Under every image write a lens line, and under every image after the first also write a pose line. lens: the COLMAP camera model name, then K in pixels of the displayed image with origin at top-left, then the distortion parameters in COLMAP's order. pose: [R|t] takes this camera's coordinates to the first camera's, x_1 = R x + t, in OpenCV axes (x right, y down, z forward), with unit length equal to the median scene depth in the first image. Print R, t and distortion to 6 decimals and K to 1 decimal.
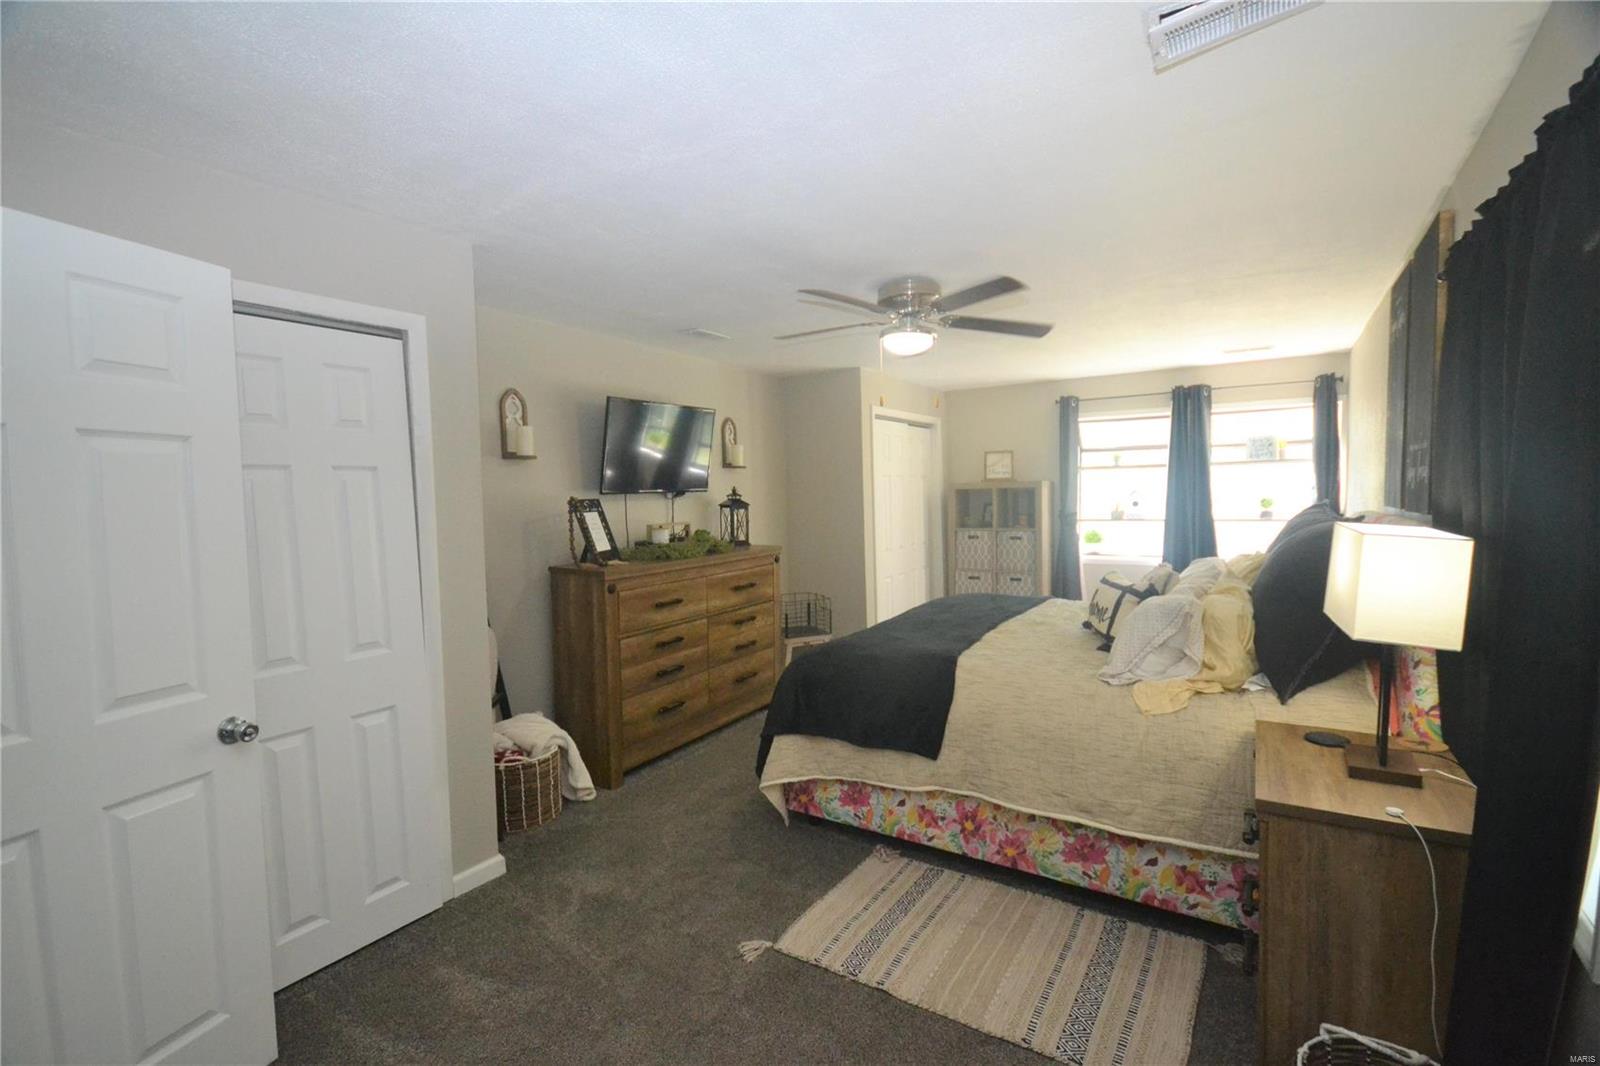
lens RADIAL K [[714.8, 0, 774.2], [0, 714.8, 527.2], [0, 0, 1]] dist [0.004907, -0.008587]
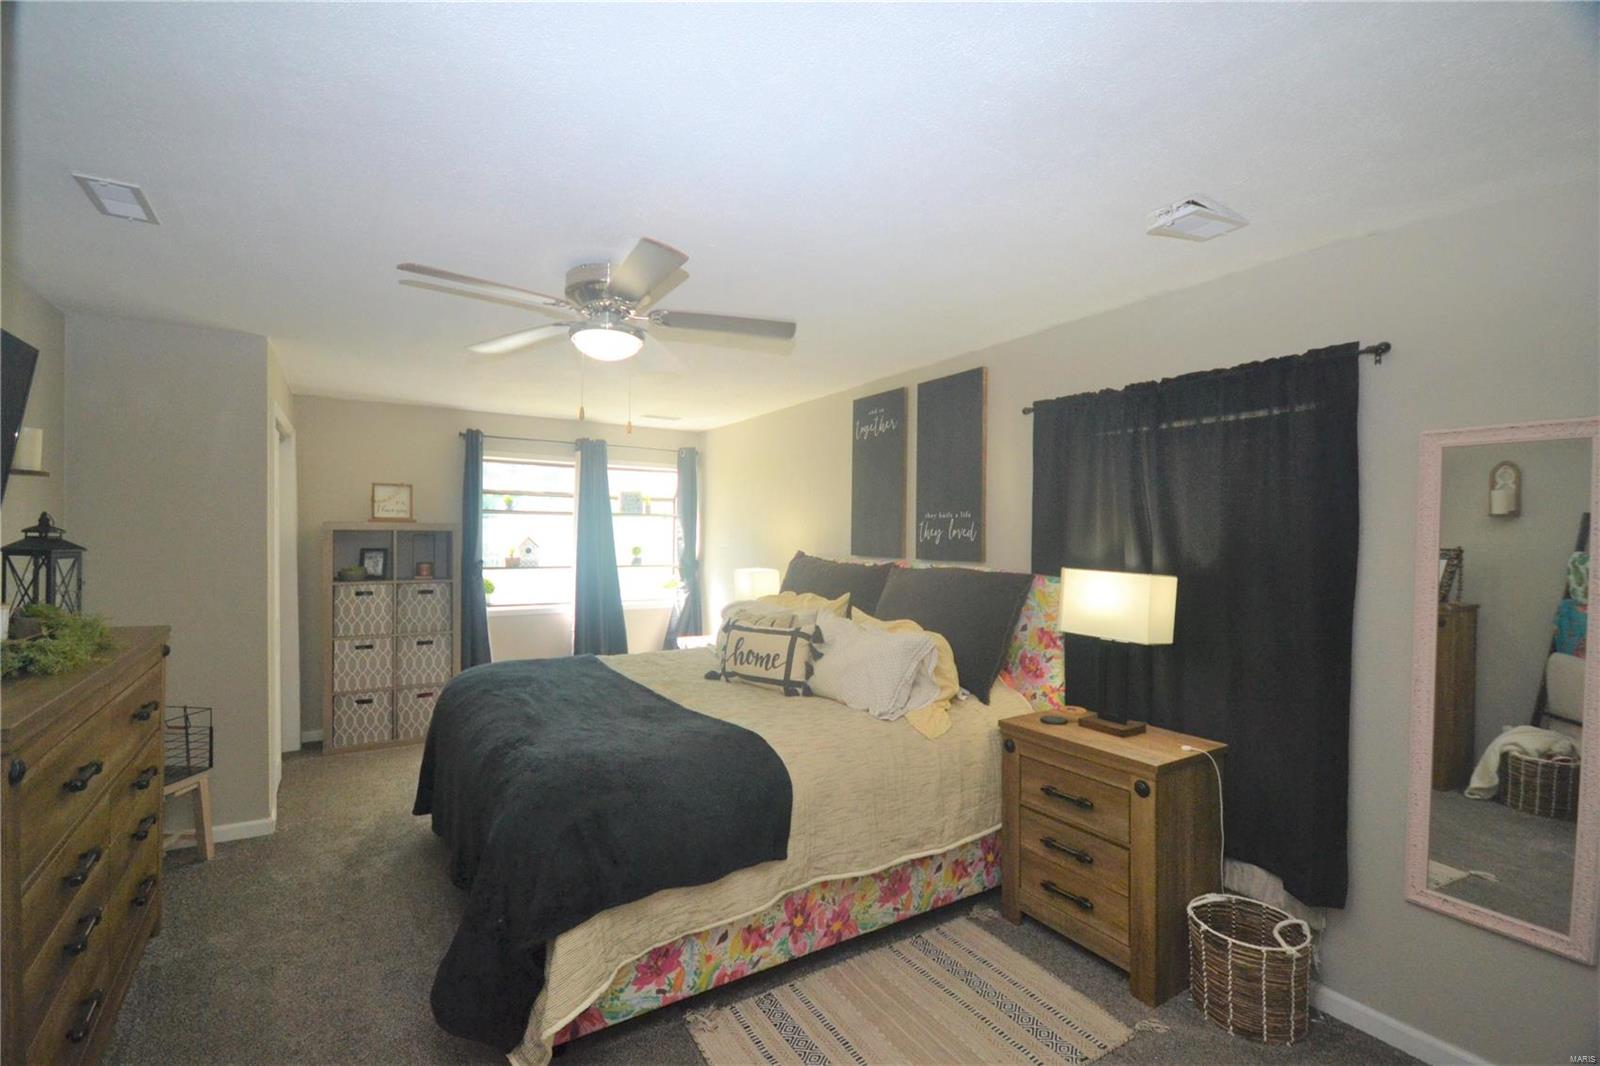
lens RADIAL K [[714.8, 0, 788.7], [0, 714.8, 539.3], [0, 0, 1]] dist [0.004907, -0.008587]
pose [[0.411891, 0.019777, 0.911018, -0.496509], [0.022651, 0.999233, -0.031933, -0.019562], [-0.910951, 0.033789, 0.411128, 0.588061]]
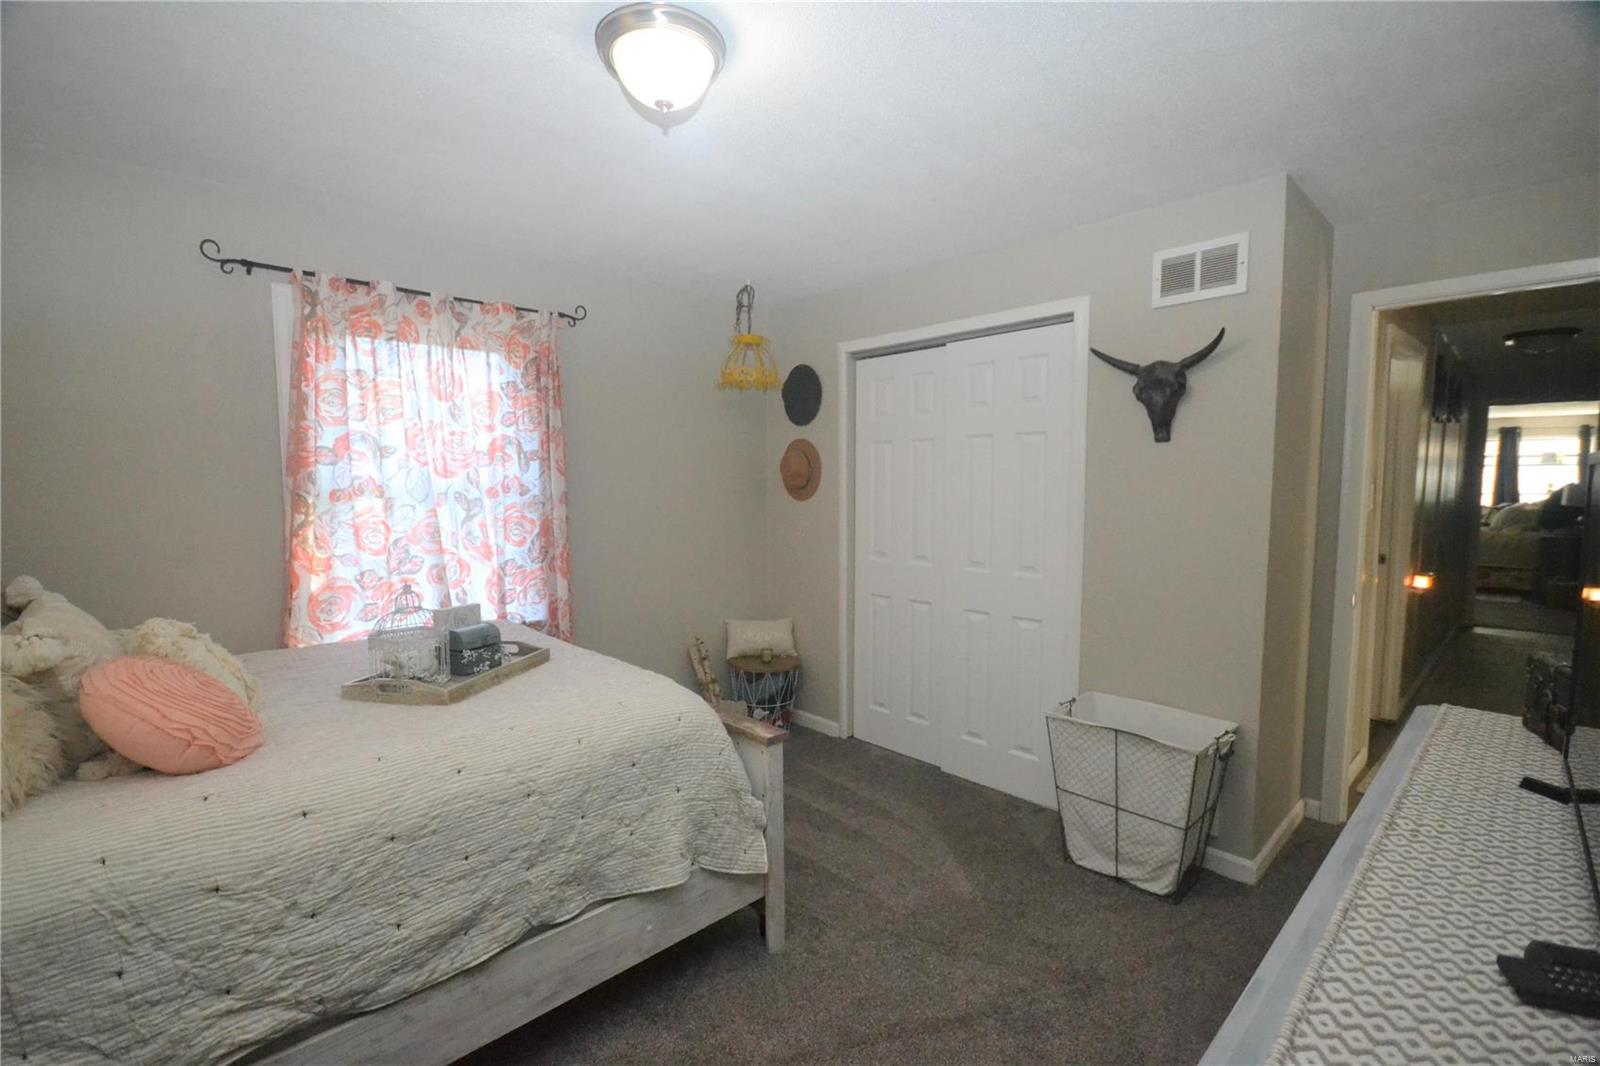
lens RADIAL K [[714.8, 0, 806.5], [0, 714.8, 526.1], [0, 0, 1]] dist [0.004907, -0.008587]
pose [[0.977699, 0.036685, -0.206783, -1.814424], [-0.032100, 0.999160, 0.025488, 0.187064], [0.207544, -0.018282, 0.978055, -2.692561]]
